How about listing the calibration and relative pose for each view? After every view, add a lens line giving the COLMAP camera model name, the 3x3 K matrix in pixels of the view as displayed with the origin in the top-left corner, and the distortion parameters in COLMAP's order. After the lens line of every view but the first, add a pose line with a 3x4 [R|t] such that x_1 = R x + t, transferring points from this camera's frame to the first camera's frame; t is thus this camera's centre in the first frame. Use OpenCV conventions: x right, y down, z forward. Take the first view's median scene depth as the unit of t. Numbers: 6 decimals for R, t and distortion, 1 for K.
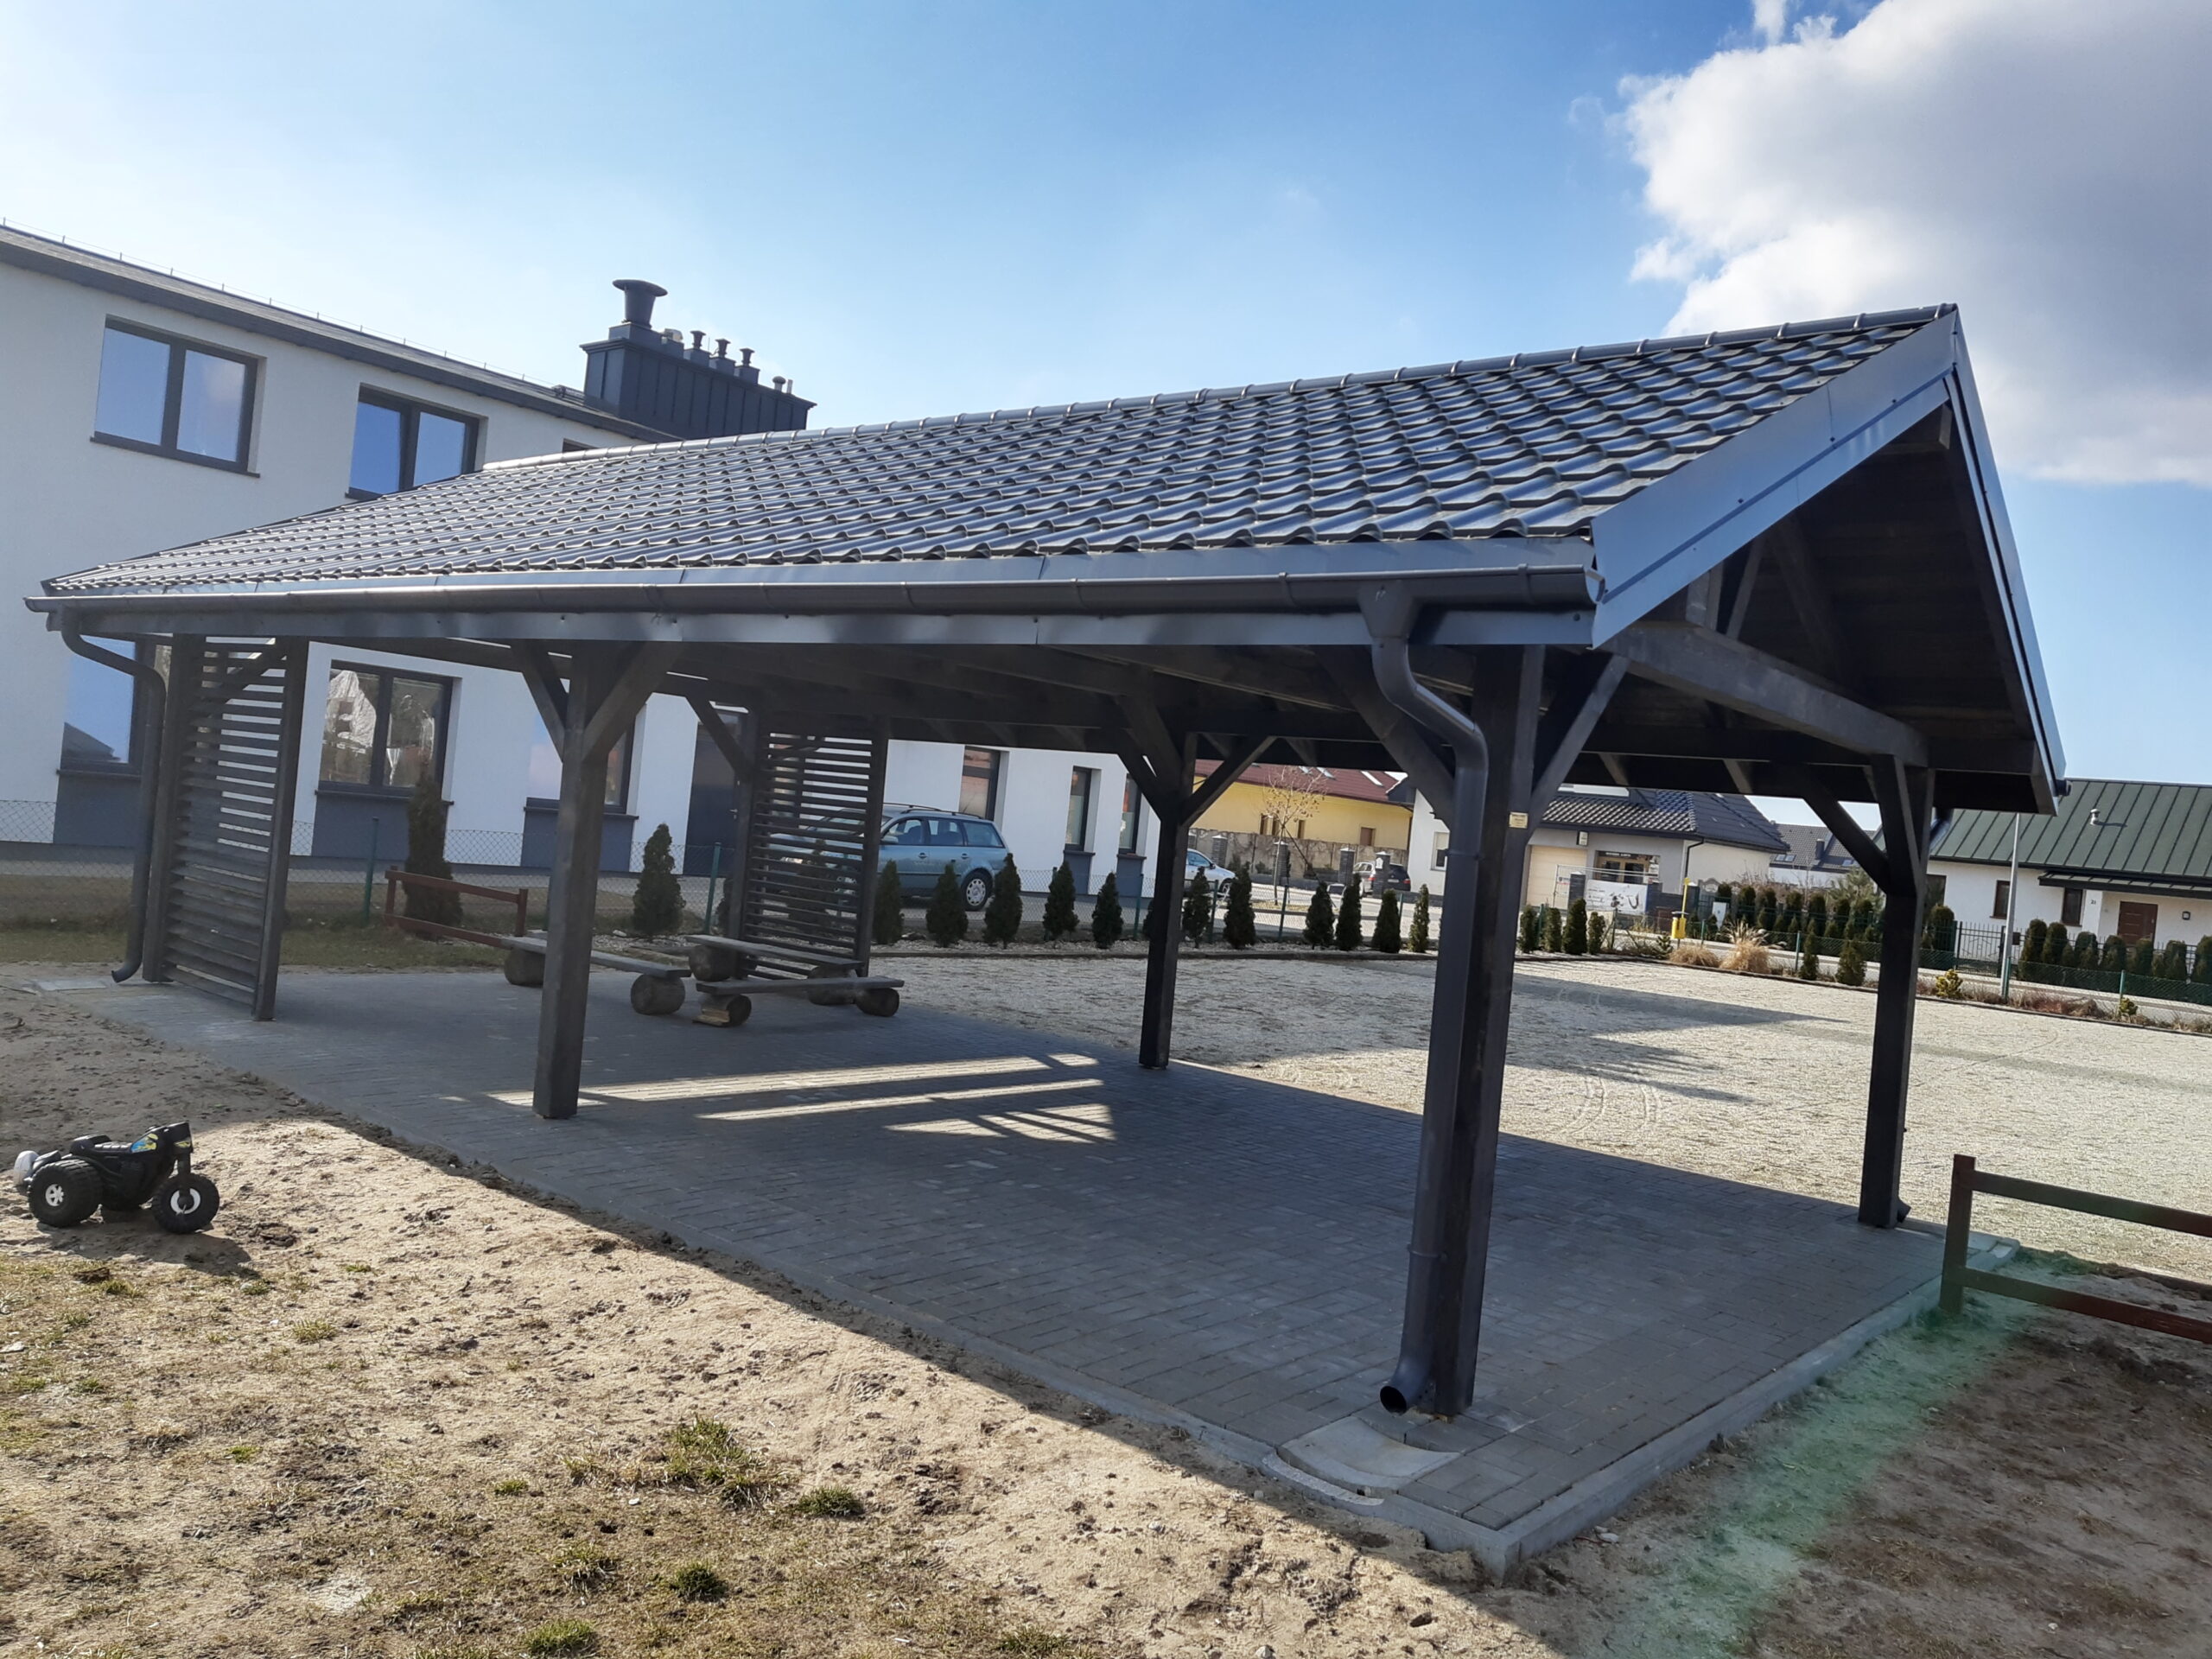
lens RADIAL K [[1683.2, 0, 1116.4], [0, 1683.2, 821.0], [0, 0, 1]] dist [0.006361, -0.013277]
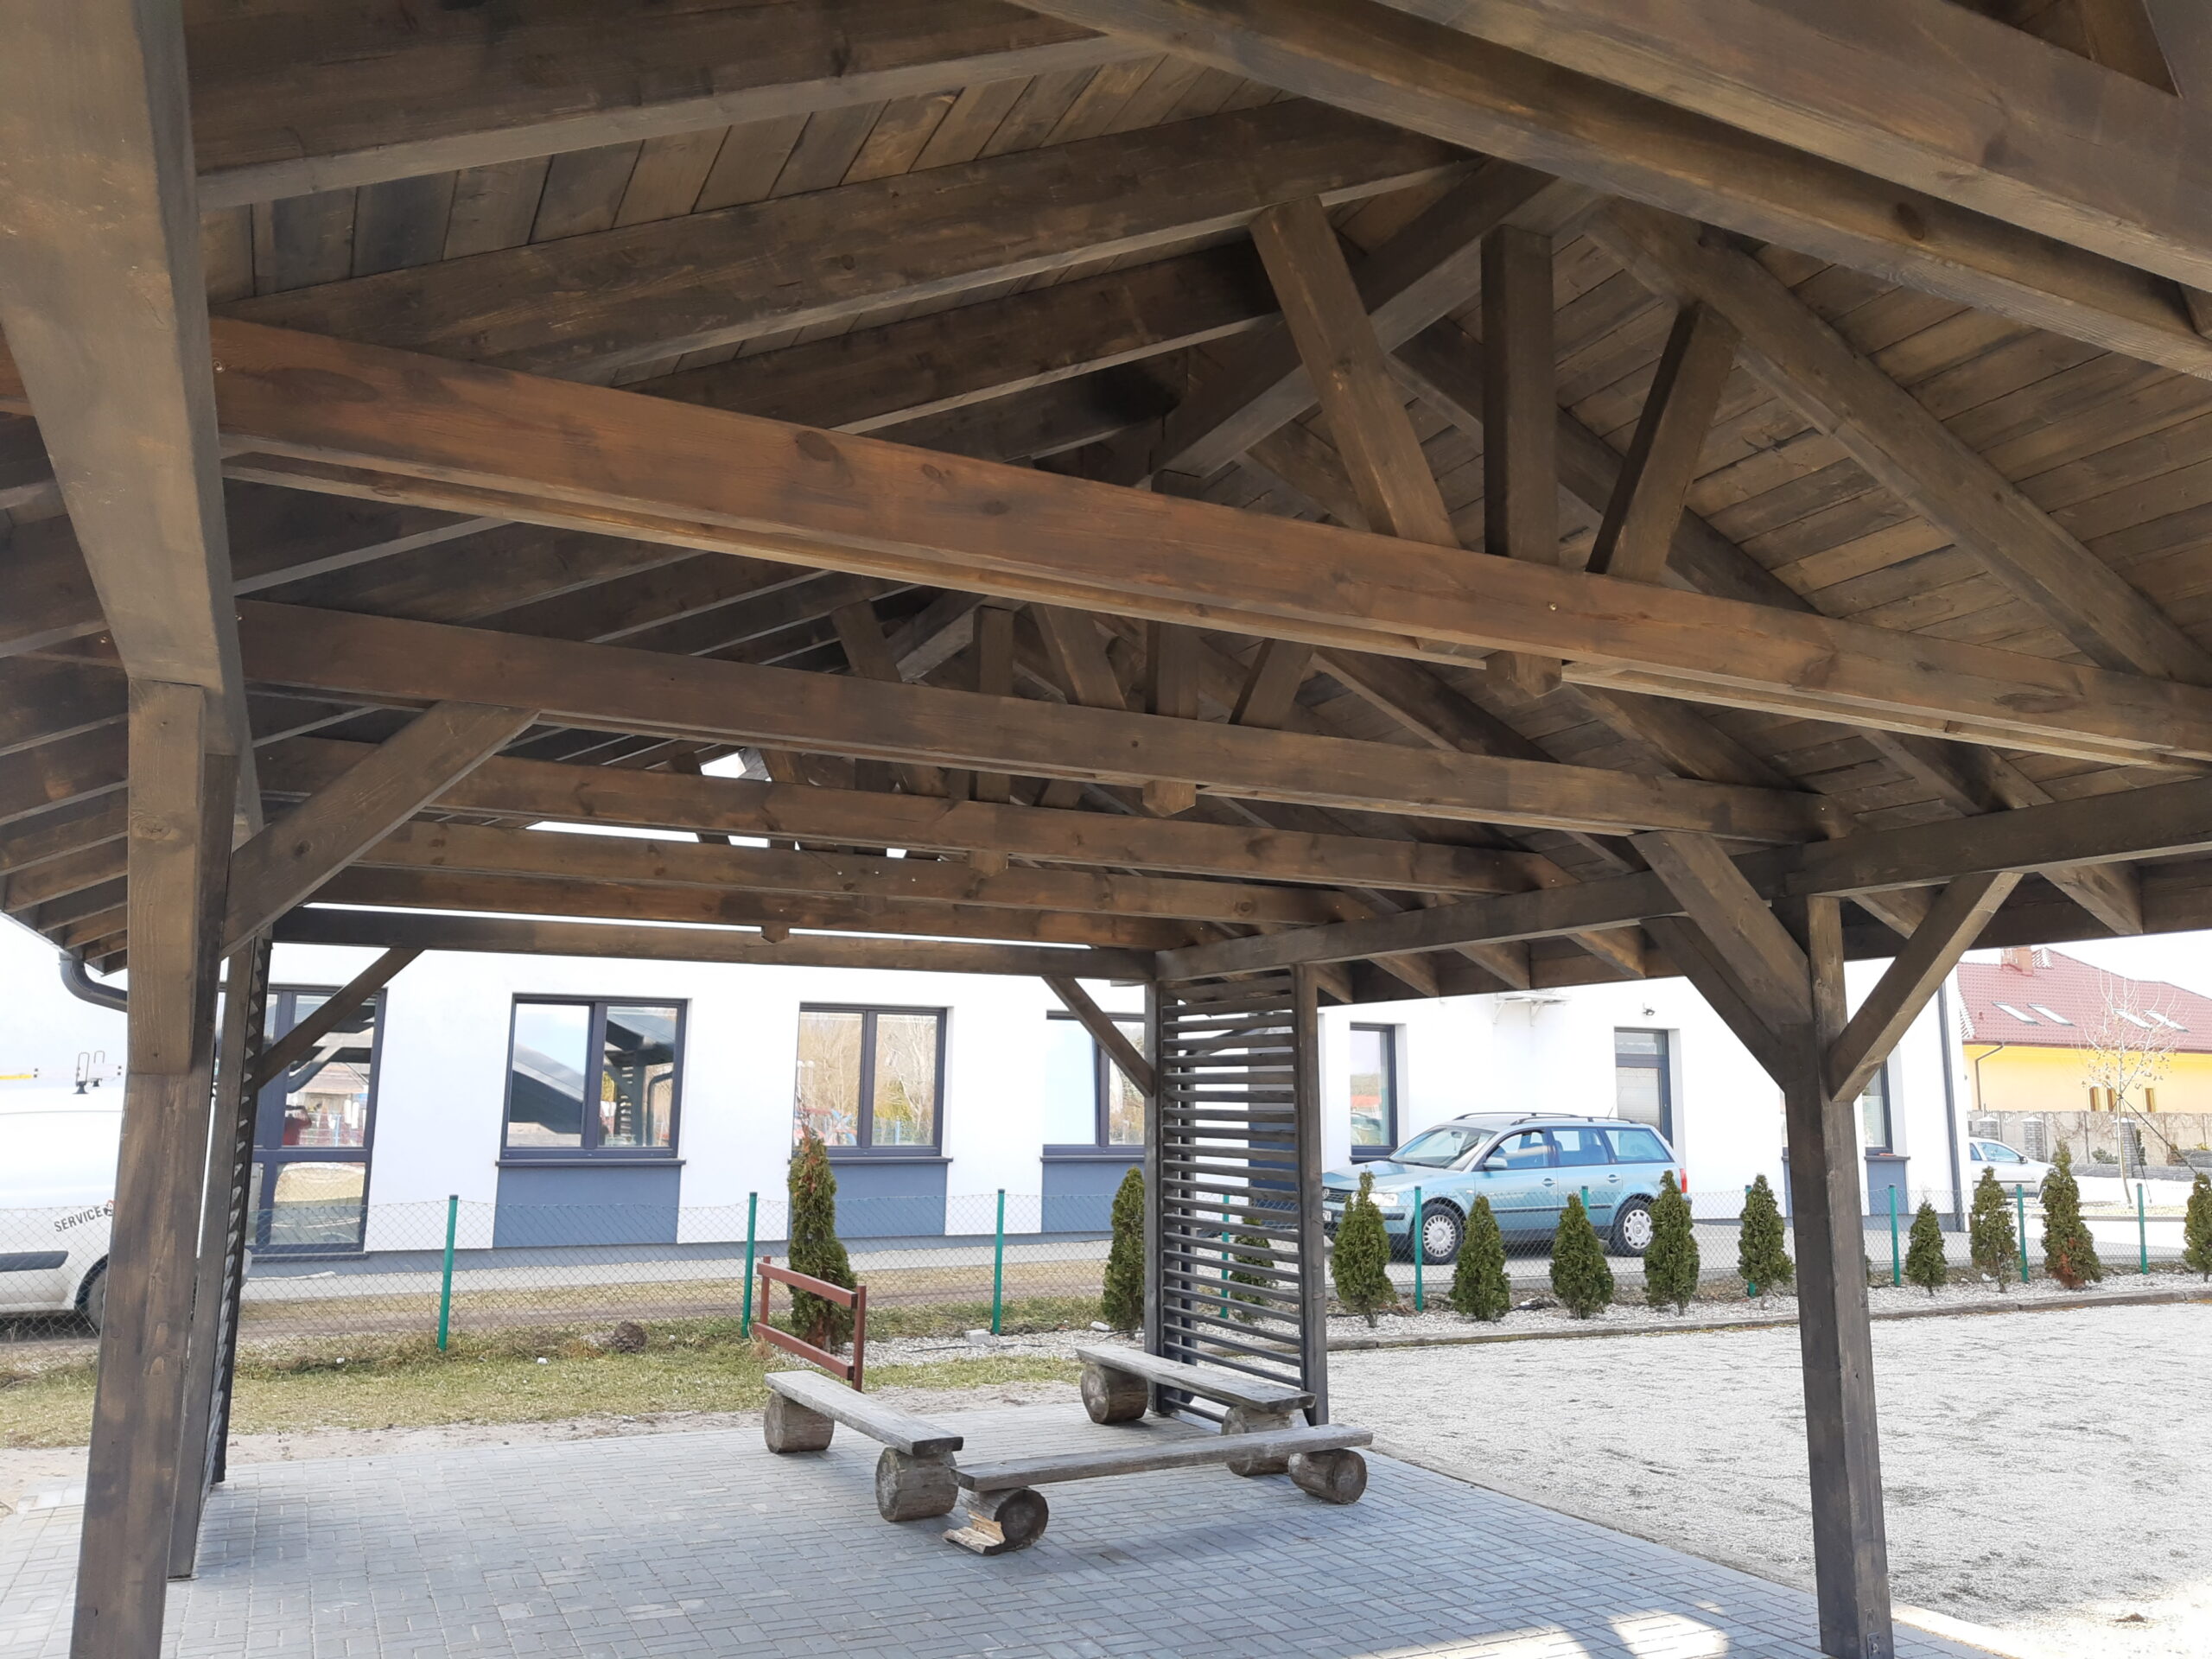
lens RADIAL K [[1683.2, 0, 1116.4], [0, 1683.2, 821.0], [0, 0, 1]] dist [0.006361, -0.013277]
pose [[0.902829, -0.158731, -0.399629, 0.114749], [0.080228, 0.975234, -0.206111, 0.013448], [0.422448, 0.154021, 0.893205, 0.986244]]
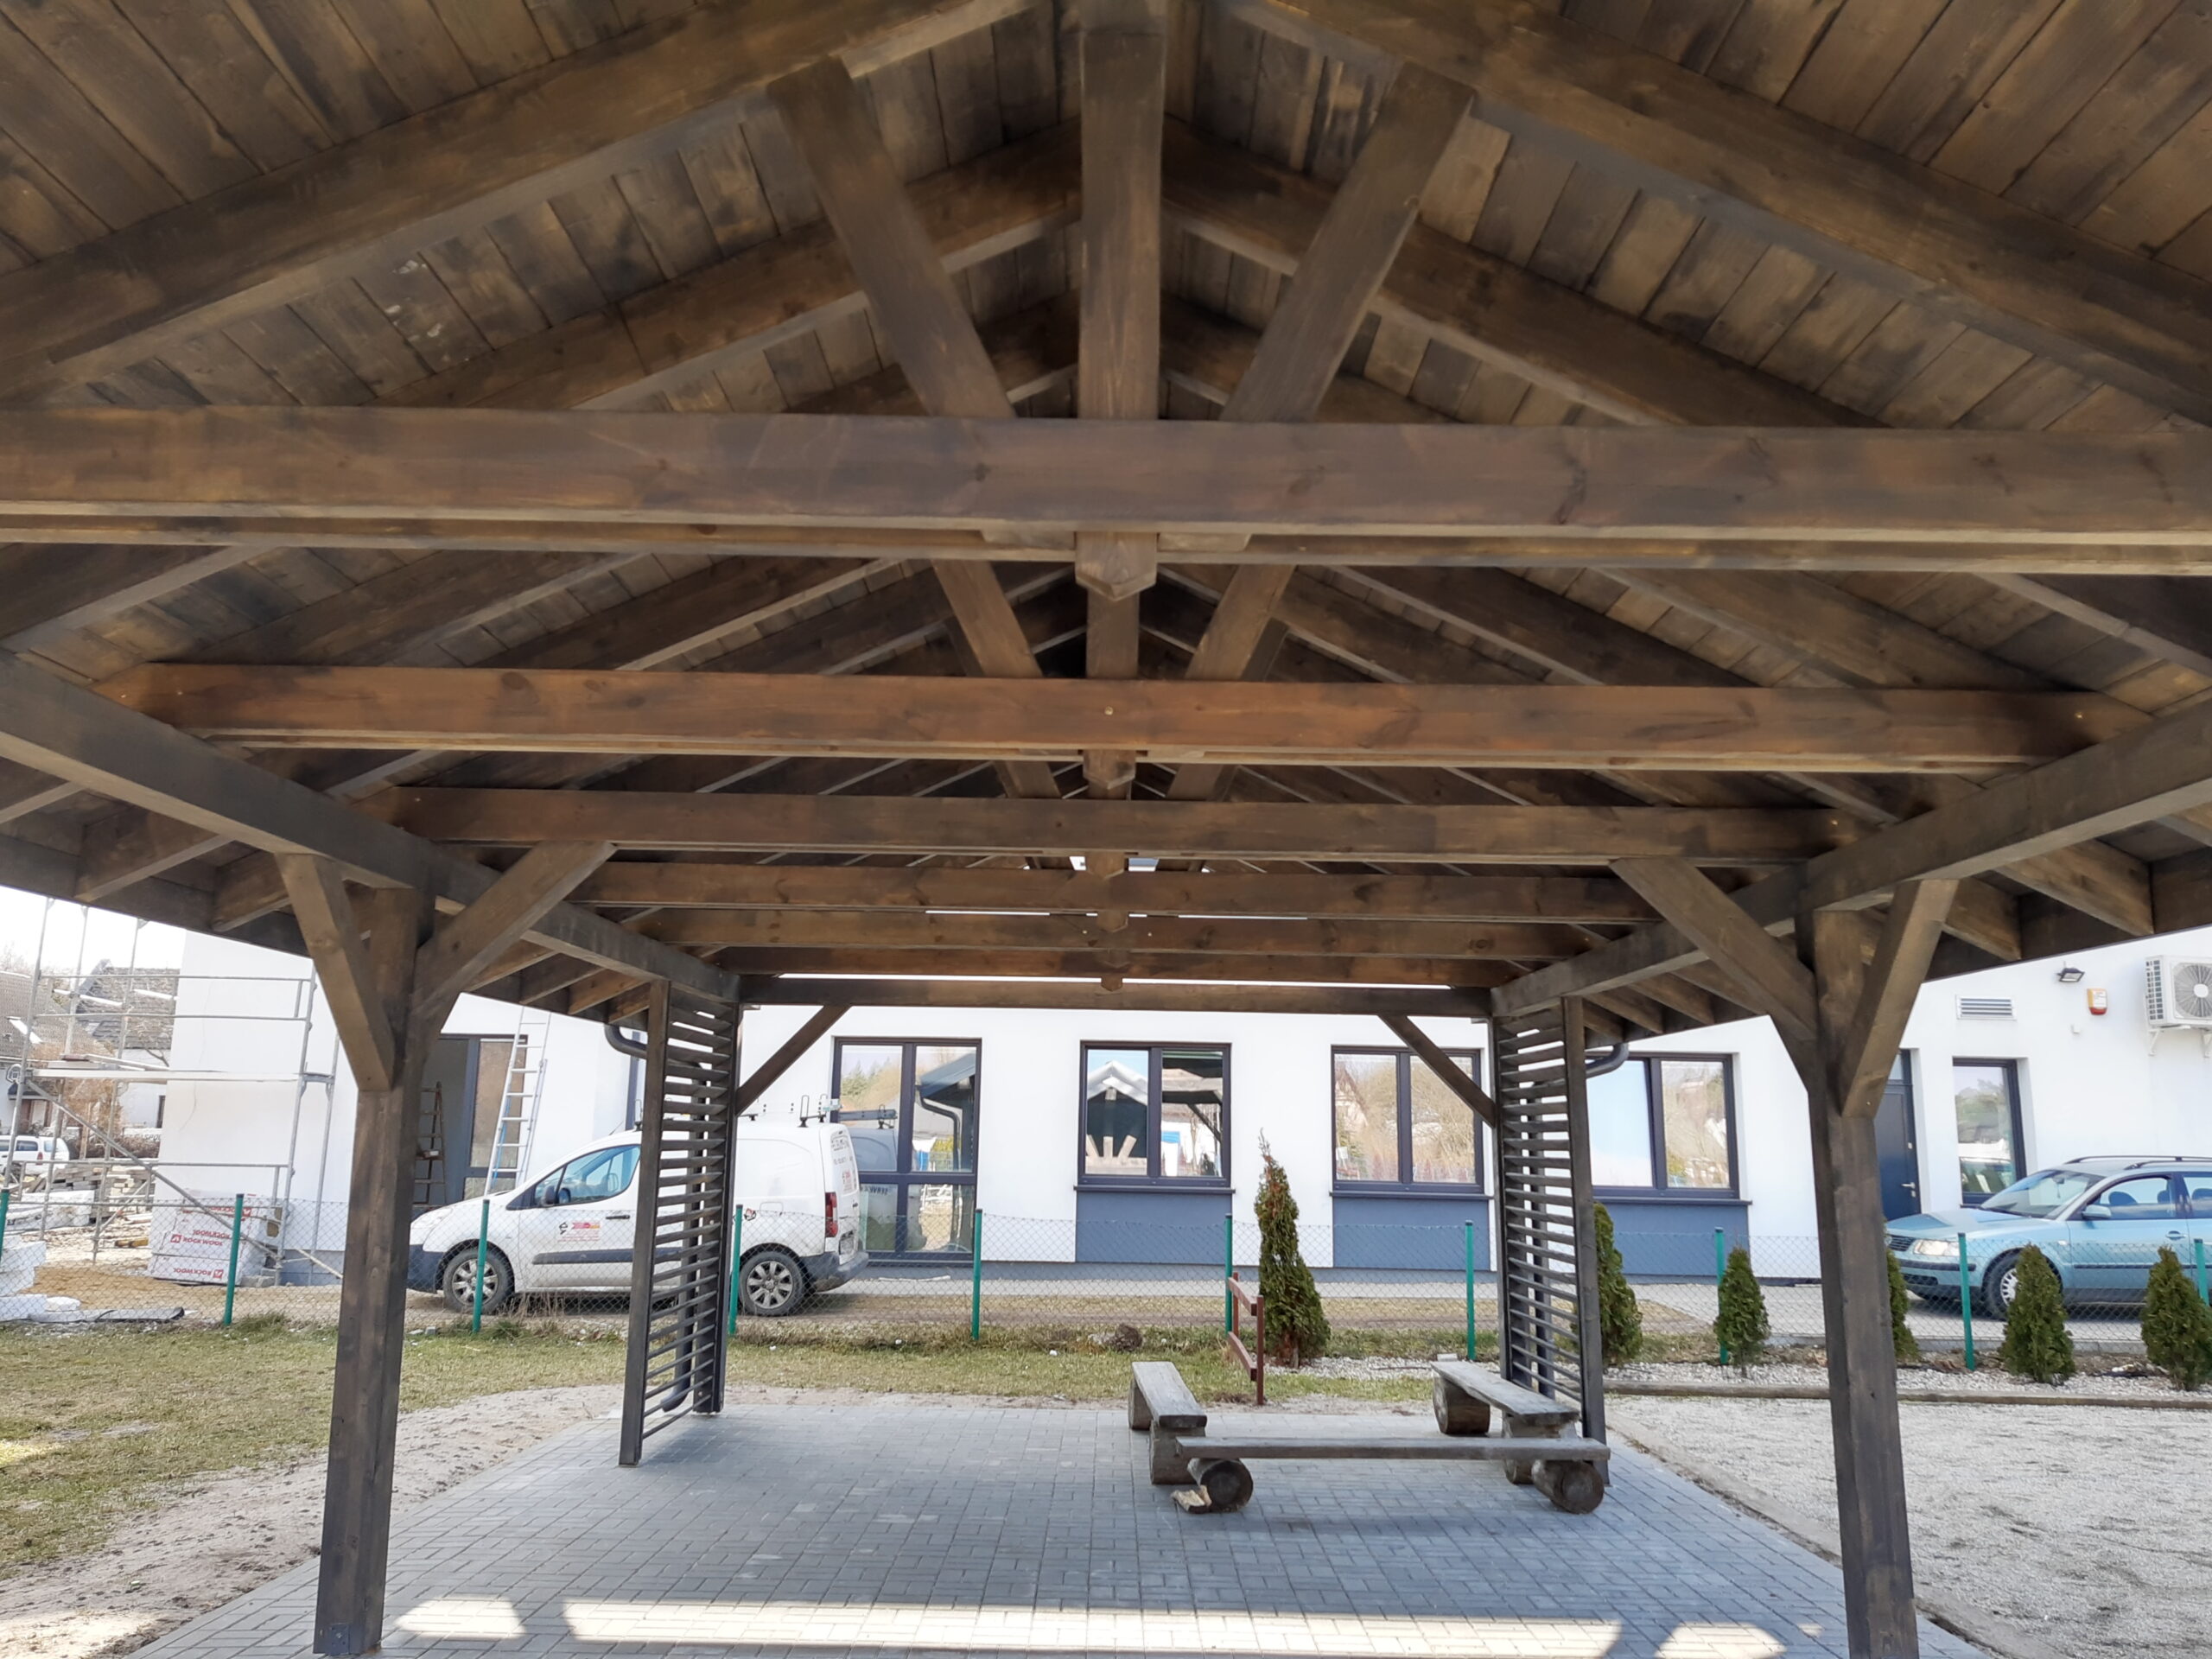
lens RADIAL K [[1696.3, 0, 1106.6], [0, 1696.3, 852.6], [0, 0, 1]] dist [0.009580, -0.002877]
pose [[0.620462, -0.218173, -0.753278, 0.553541], [0.045265, 0.968885, -0.243336, 0.071011], [0.782929, 0.116884, 0.611032, 1.106138]]
